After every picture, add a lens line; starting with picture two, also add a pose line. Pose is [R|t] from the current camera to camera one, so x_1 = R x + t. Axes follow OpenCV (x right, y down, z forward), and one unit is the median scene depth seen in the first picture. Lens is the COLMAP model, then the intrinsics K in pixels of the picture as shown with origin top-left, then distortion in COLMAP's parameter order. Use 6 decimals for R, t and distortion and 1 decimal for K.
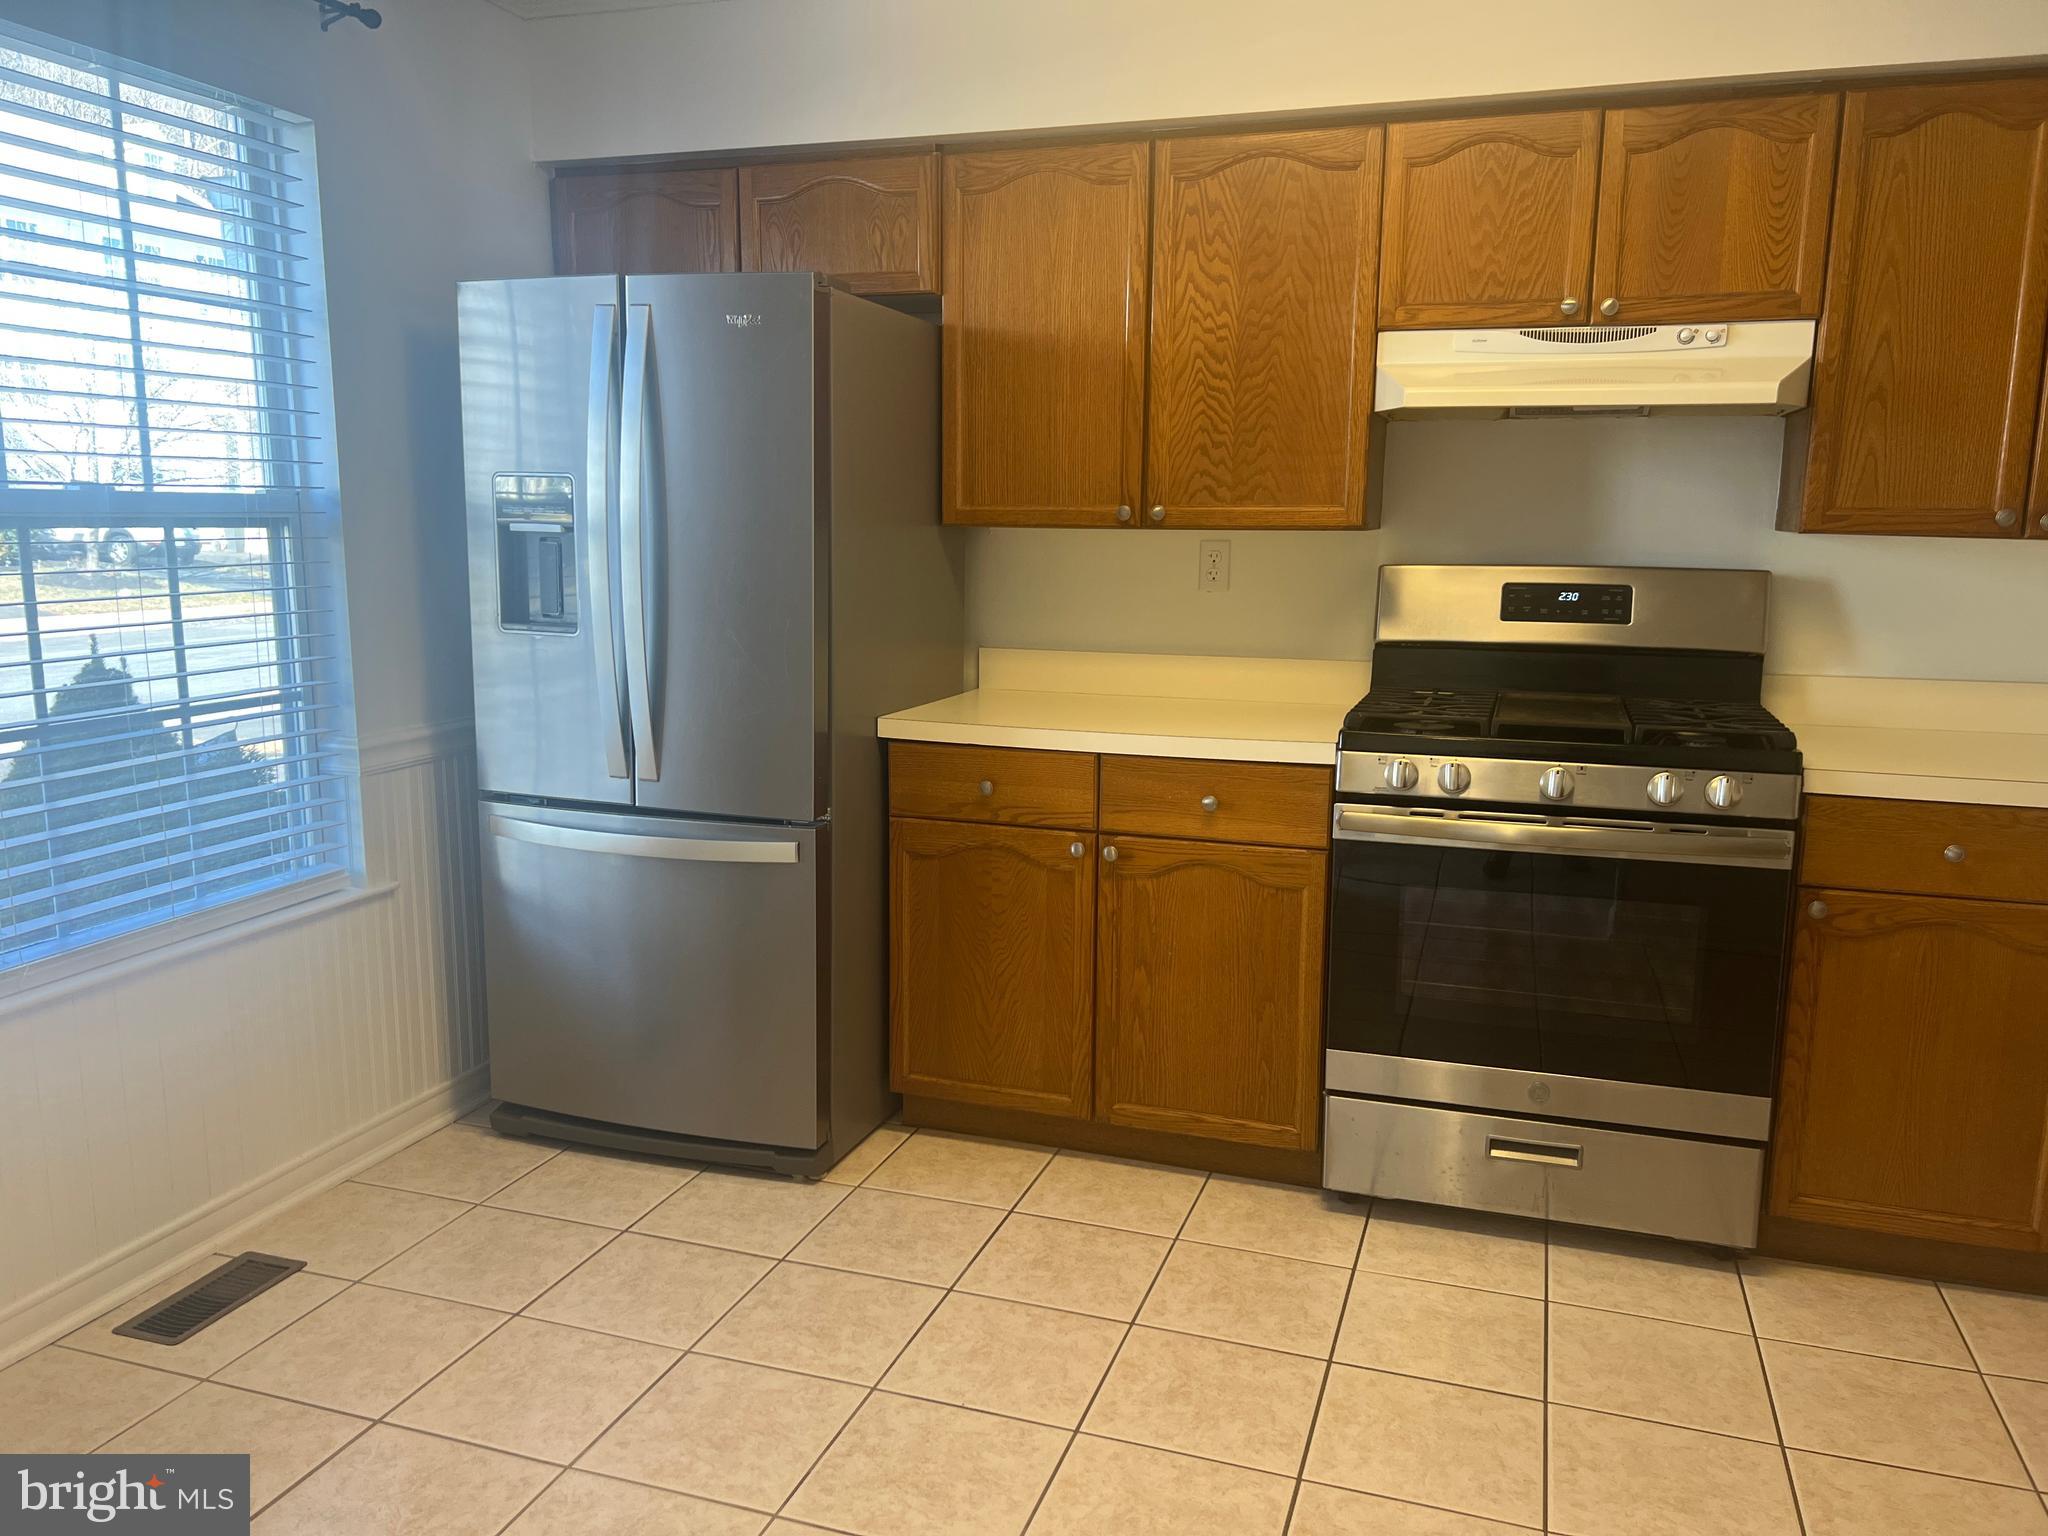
lens RADIAL K [[1548.3, 0, 1009.2], [0, 1548.3, 771.4], [0, 0, 1]] dist [0.049268, -0.048362]
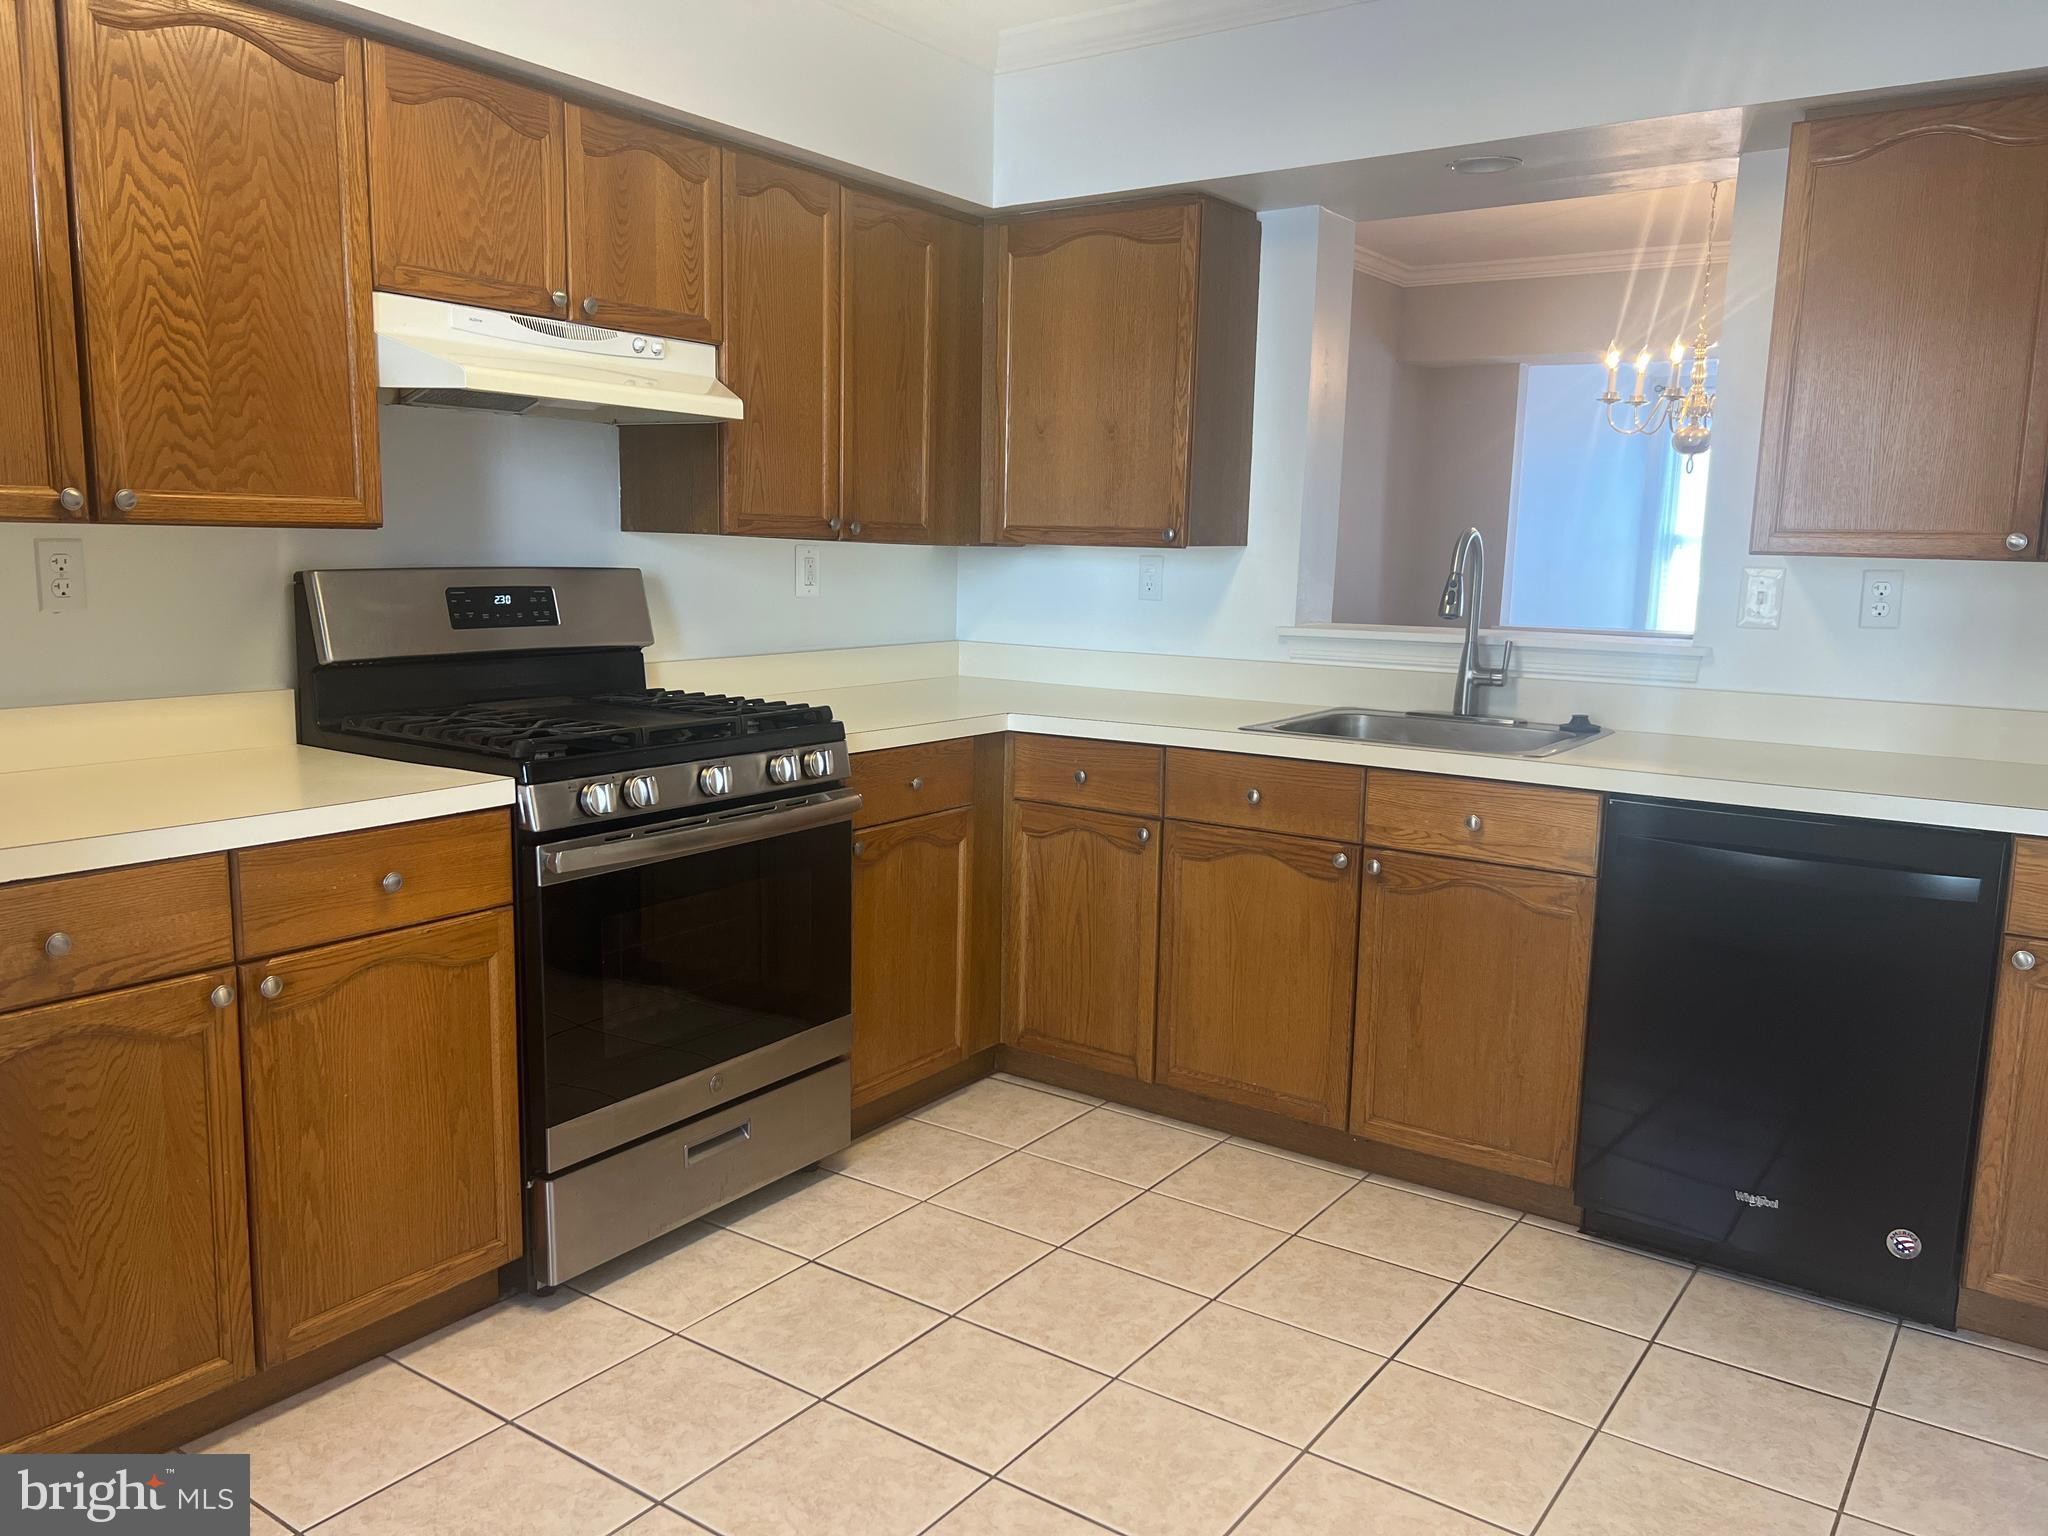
lens RADIAL K [[1548.3, 0, 1012.1], [0, 1548.3, 769.9], [0, 0, 1]] dist [0.049268, -0.048362]
pose [[0.284538, -0.146292, 0.947437, -0.487590], [0.141317, 0.983892, 0.109480, -0.072626], [-0.948192, 0.102737, 0.300628, 0.446341]]
